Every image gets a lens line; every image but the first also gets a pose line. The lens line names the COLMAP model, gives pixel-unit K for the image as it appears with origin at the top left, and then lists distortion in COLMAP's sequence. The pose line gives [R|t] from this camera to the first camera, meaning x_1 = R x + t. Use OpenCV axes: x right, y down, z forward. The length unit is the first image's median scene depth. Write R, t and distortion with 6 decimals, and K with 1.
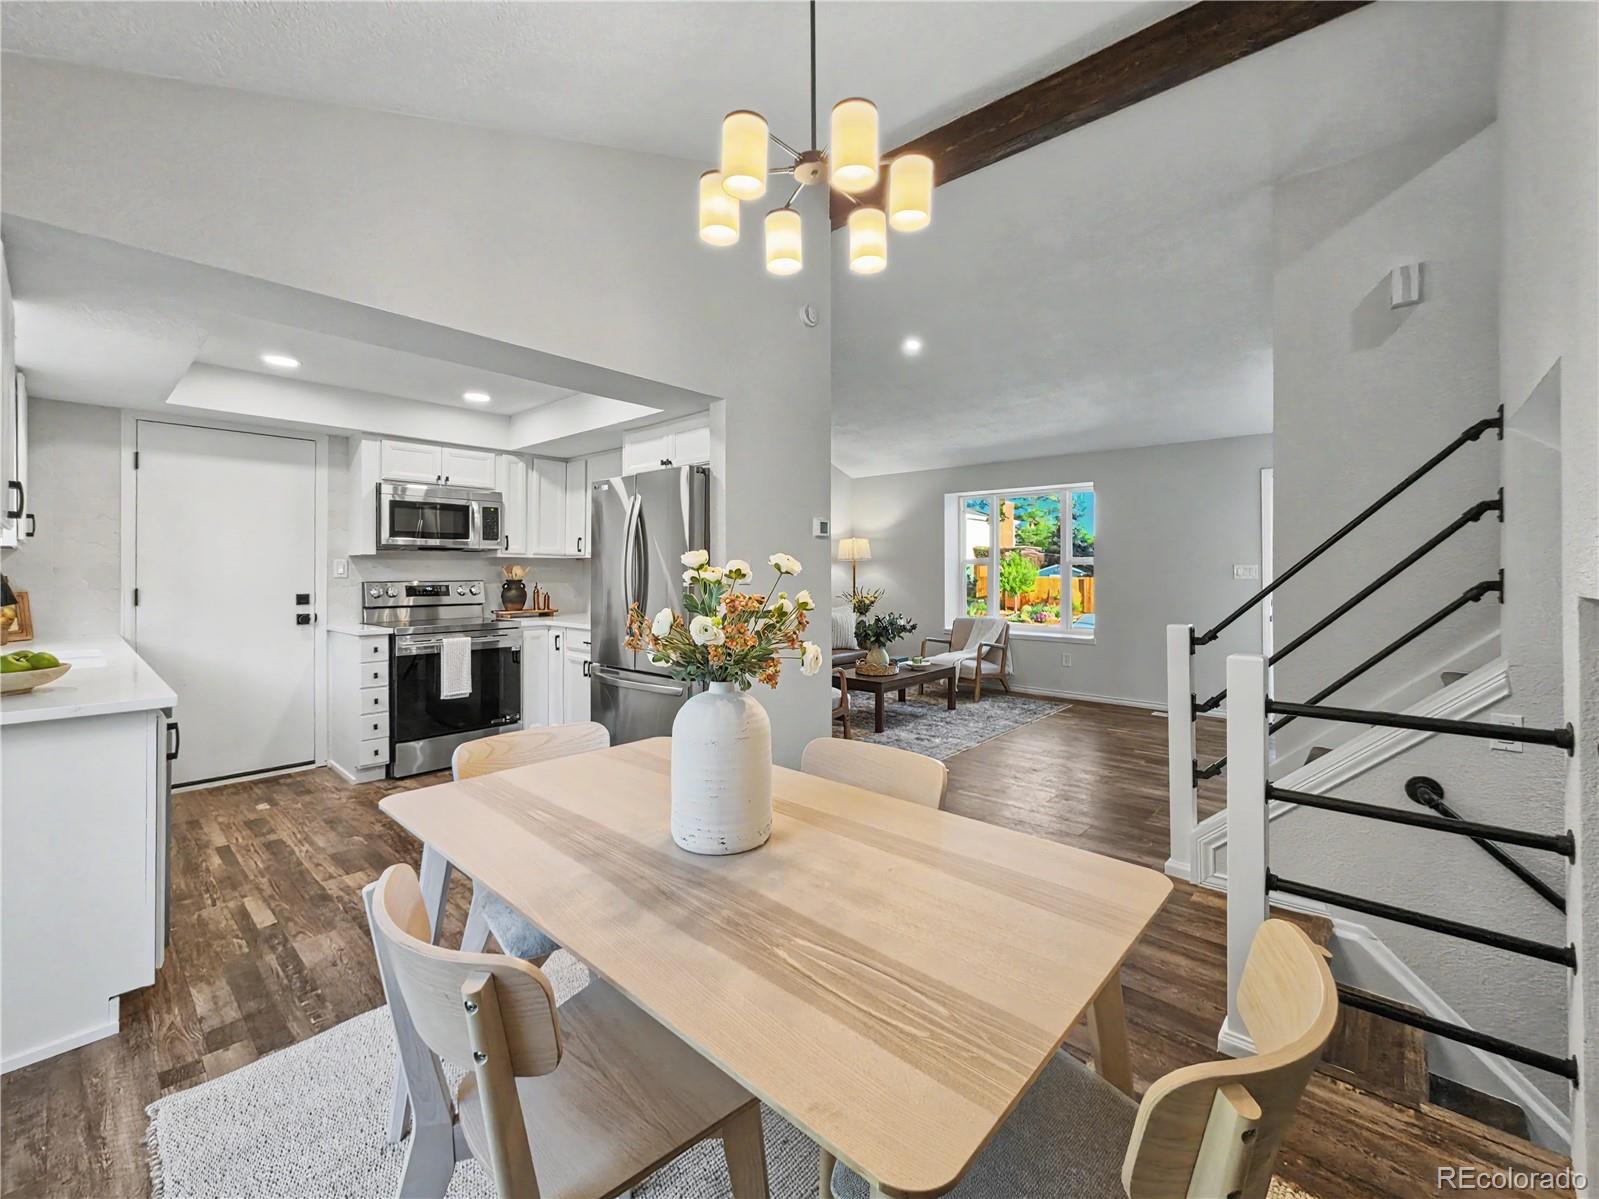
lens RADIAL K [[669.5, 0, 798.7], [0, 669.5, 569.9], [0, 0, 1]] dist [-0.002786, -0.000090]
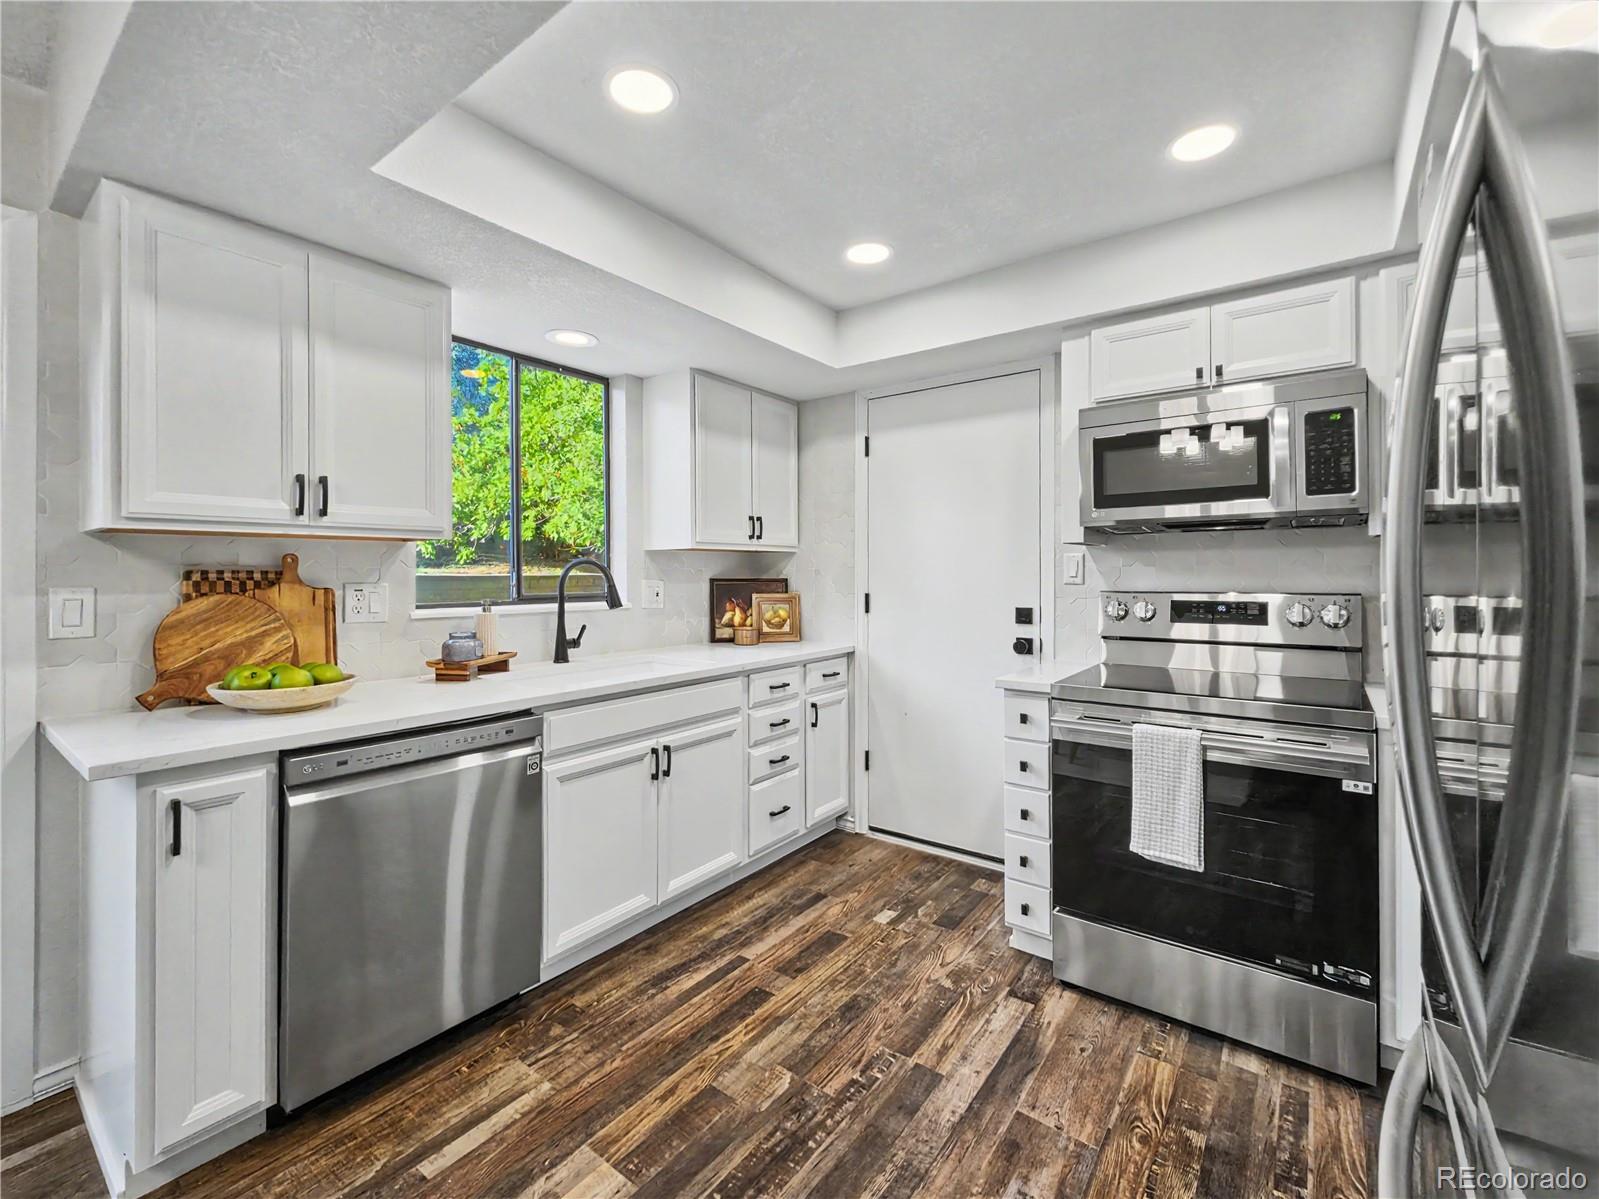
lens RADIAL K [[691.2, 0, 801.0], [0, 691.2, 569.7], [0, 0, 1]] dist [-0.002328, -0.000124]
pose [[0.089150, -0.006415, -0.995998, -0.091839], [0.005009, 0.999970, -0.005992, 0.002139], [0.996006, -0.004455, 0.089179, 0.763050]]
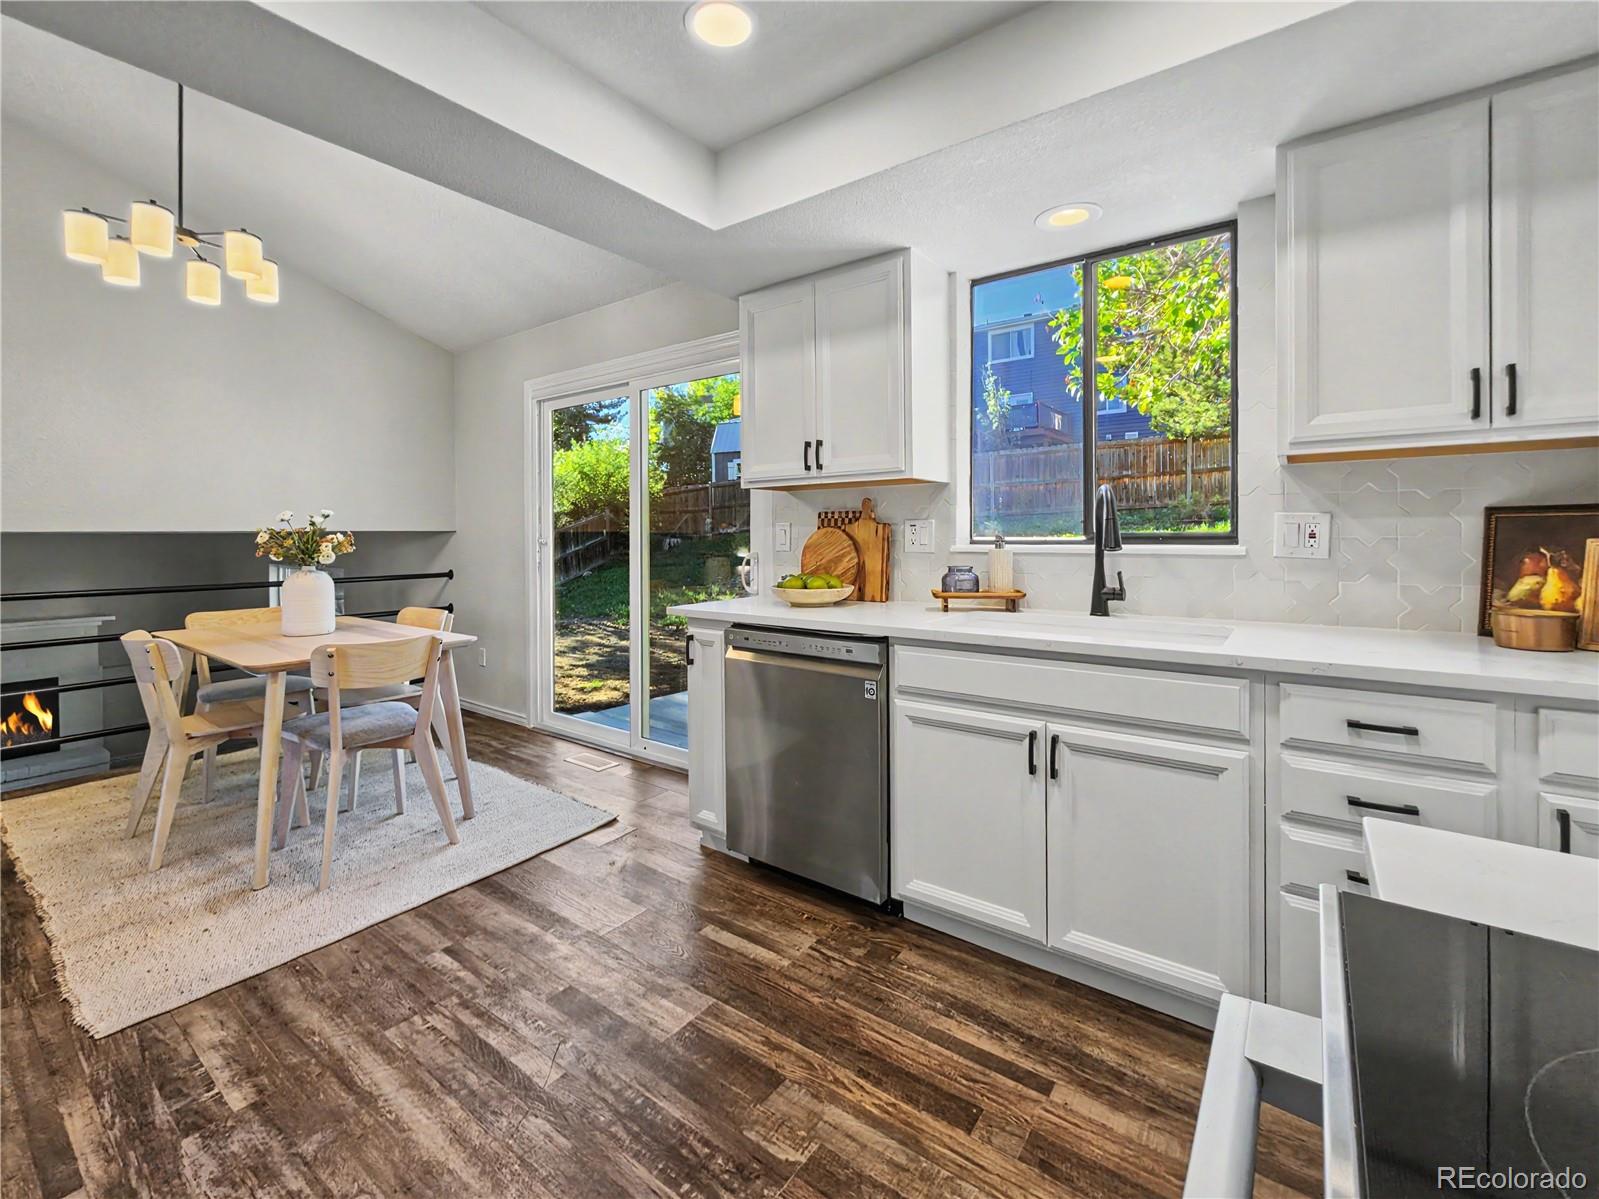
lens RADIAL K [[692.4, 0, 799.3], [0, 692.4, 541.7], [0, 0, 1]] dist [-0.002017, -0.000273]
pose [[-0.995601, 0.006483, -0.093472, -0.497349], [0.005859, 0.999959, 0.006953, 0.023714], [0.093514, 0.006375, -0.995598, 1.115594]]
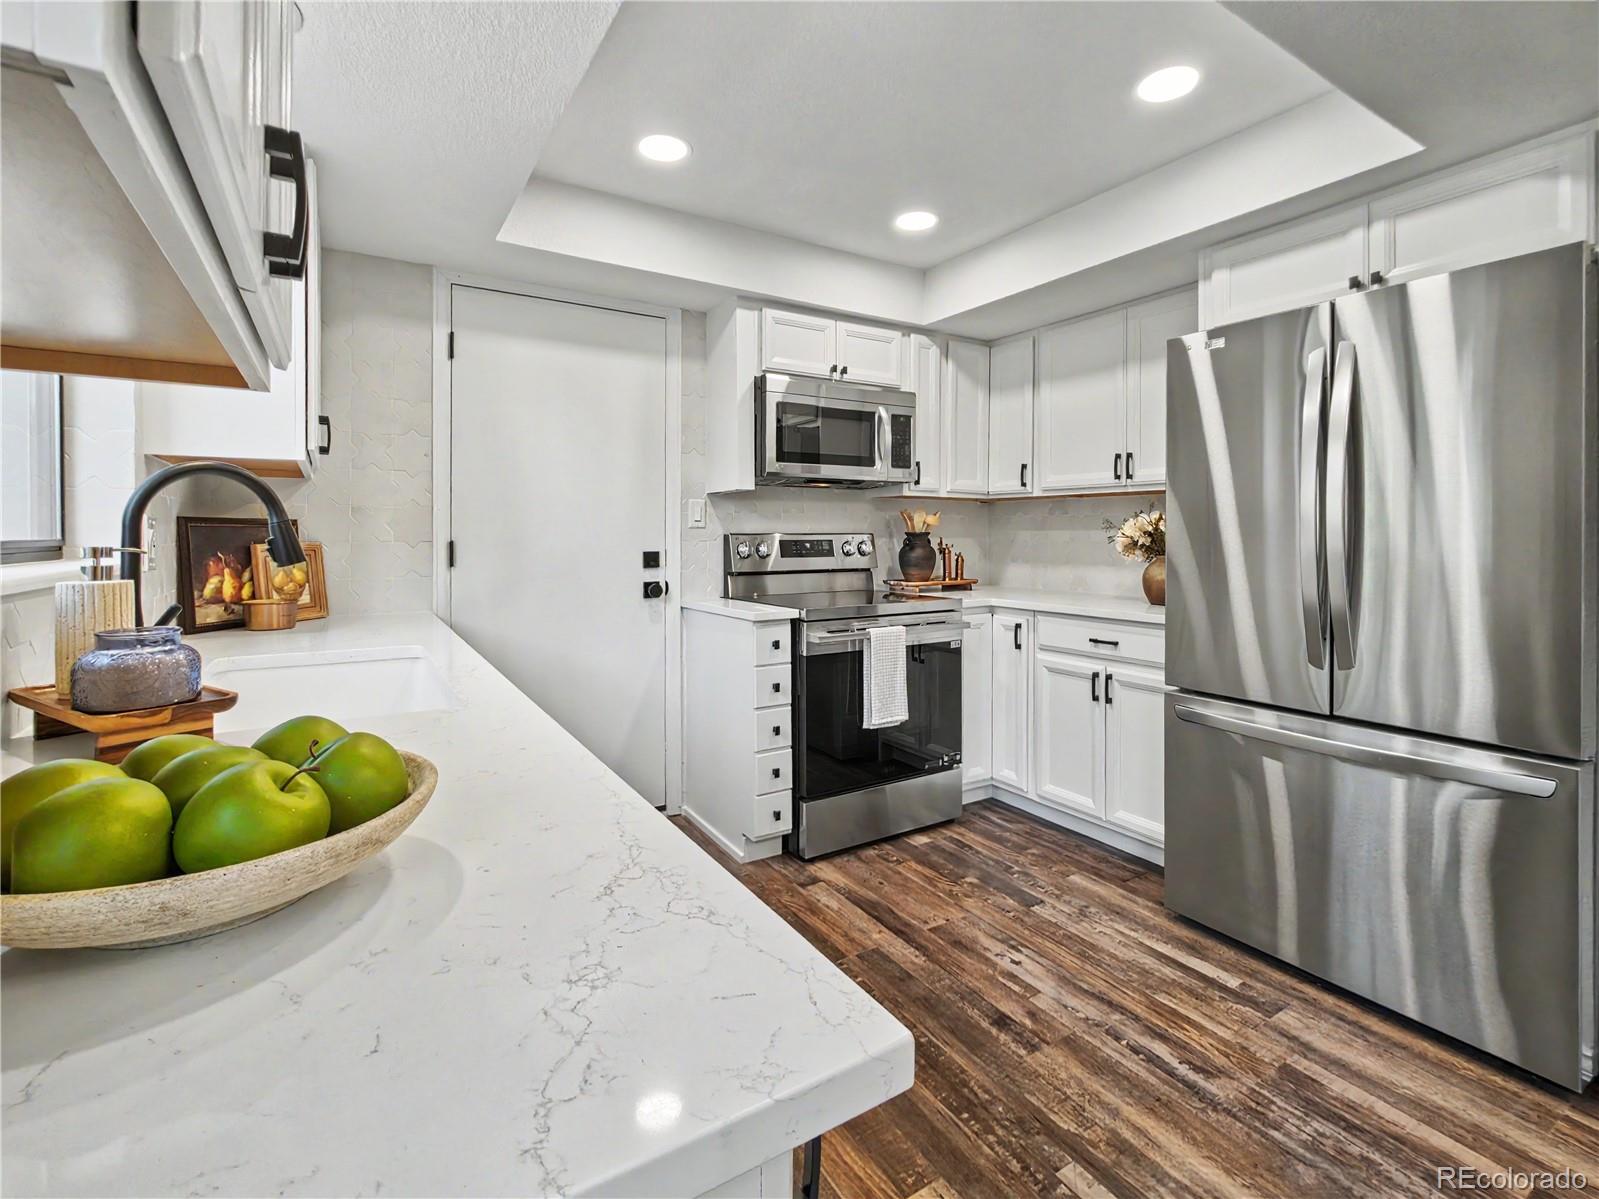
lens RADIAL K [[738.2, 0, 803.9], [0, 738.2, 533.6], [0, 0, 1]] dist [-0.004262, -0.000098]
pose [[0.961389, -0.000286, -0.275192, -0.421462], [0.000790, 0.999998, 0.001719, 0.018456], [0.275191, -0.001870, 0.961388, 0.365562]]
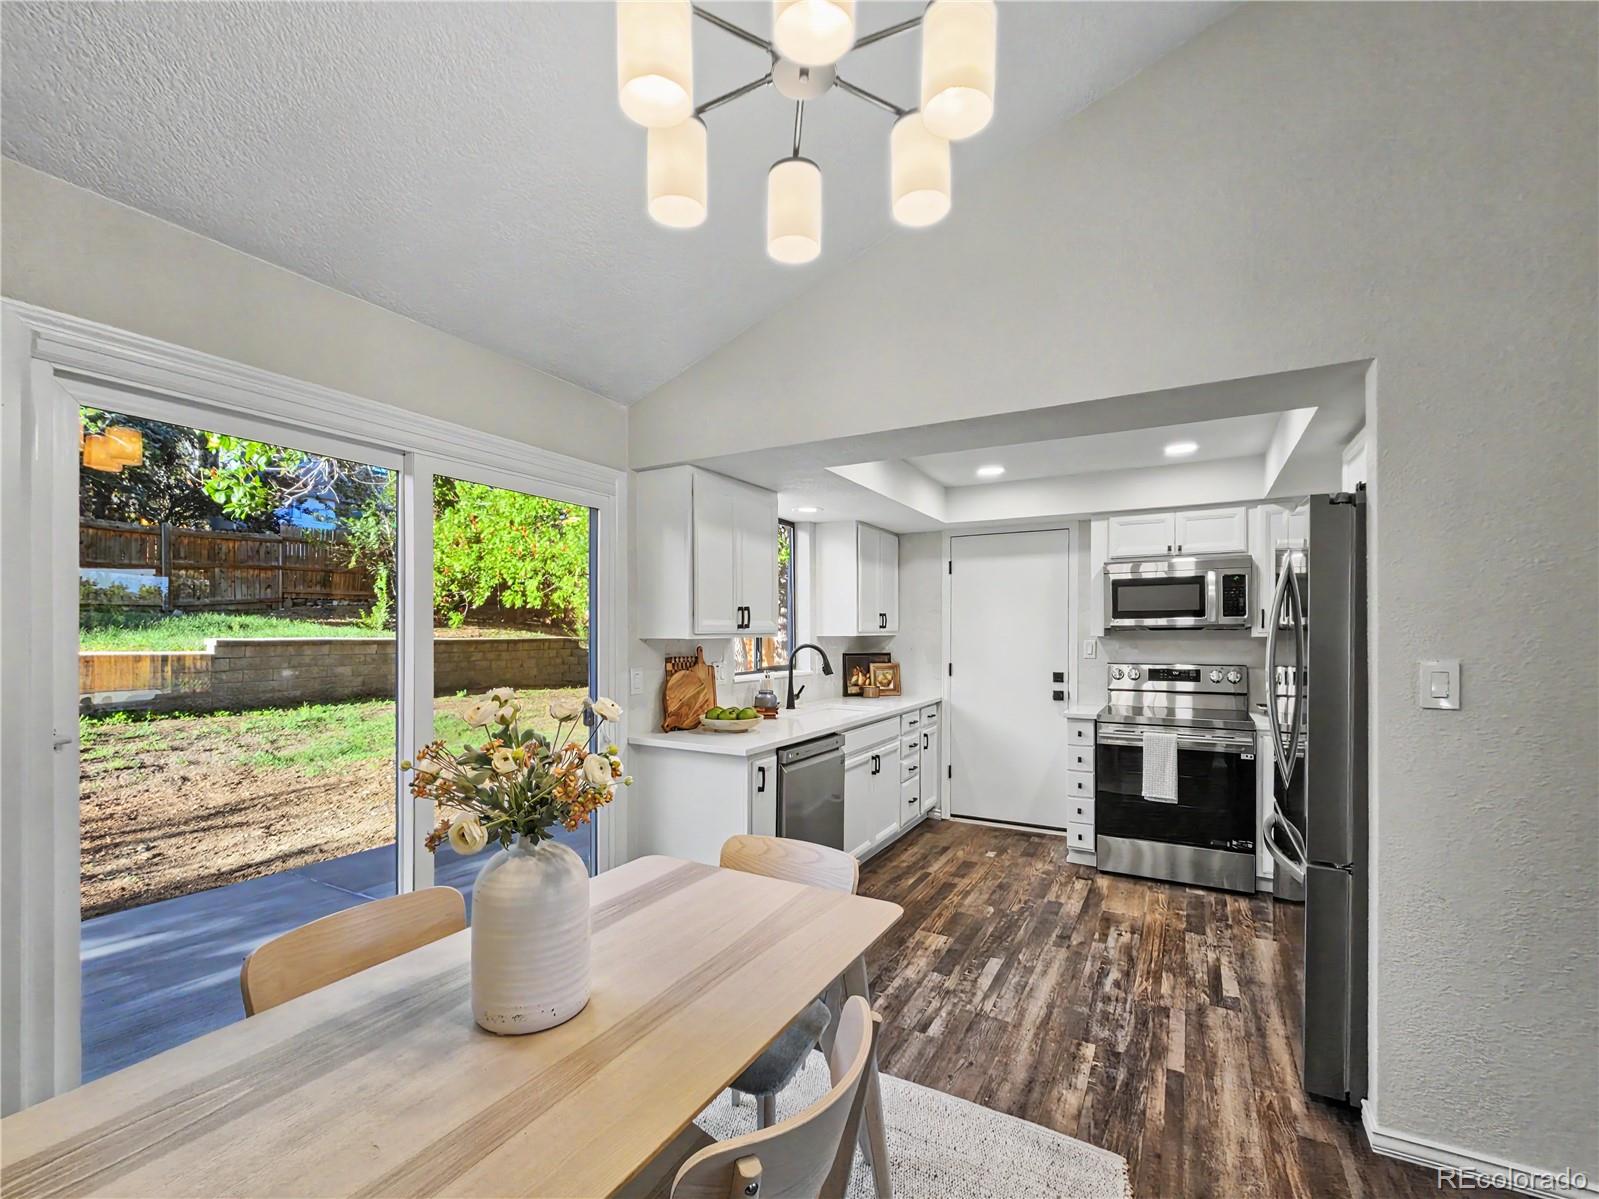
lens RADIAL K [[696.8, 0, 801.6], [0, 696.8, 635.3], [0, 0, 1]] dist [-0.001196, 0.000240]
pose [[0.223294, 0.004352, -0.974741, 0.279695], [0.003518, 0.999980, 0.005271, -0.033190], [0.974745, -0.004606, 0.223274, 0.362650]]
